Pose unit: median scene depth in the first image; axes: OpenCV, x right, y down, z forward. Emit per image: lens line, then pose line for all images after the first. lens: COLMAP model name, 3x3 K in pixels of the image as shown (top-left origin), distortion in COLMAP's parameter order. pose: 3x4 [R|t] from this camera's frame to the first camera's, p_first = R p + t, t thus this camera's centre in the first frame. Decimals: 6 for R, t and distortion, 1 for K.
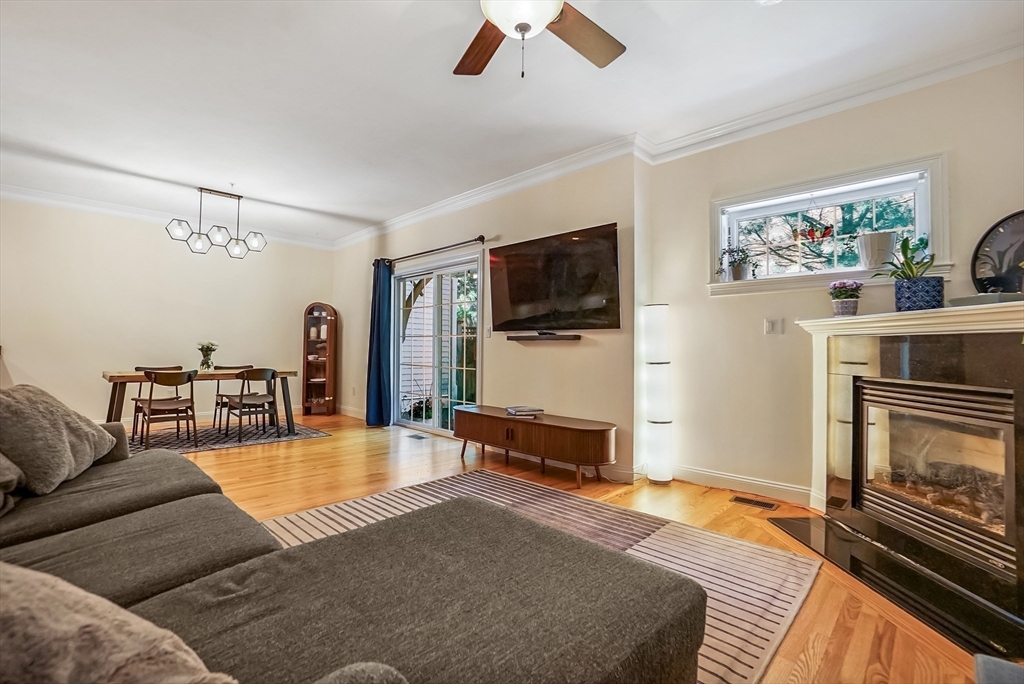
lens RADIAL K [[469.8, 0, 508.3], [0, 469.8, 341.7], [0, 0, 1]] dist [-0.062511, 0.025306]
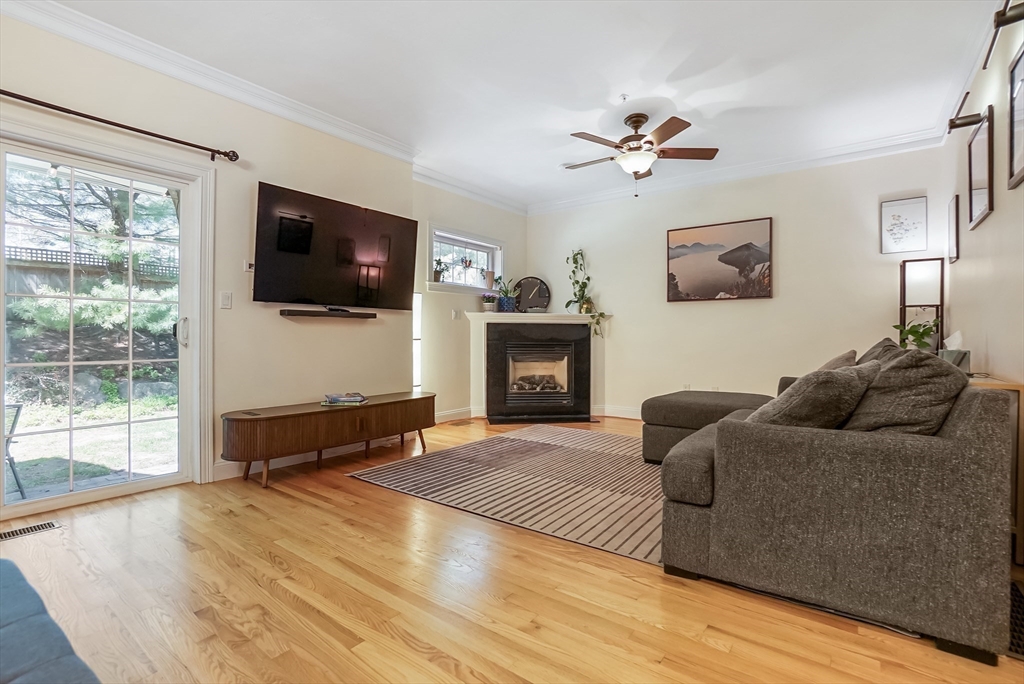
lens RADIAL K [[482.6, 0, 511.1], [0, 482.6, 334.9], [0, 0, 1]] dist [-0.013016, 0.000179]
pose [[-0.147260, -0.008145, 0.989064, -0.766609], [-0.019420, 0.999797, 0.005342, 0.016776], [-0.988907, -0.018421, -0.147388, 0.704896]]
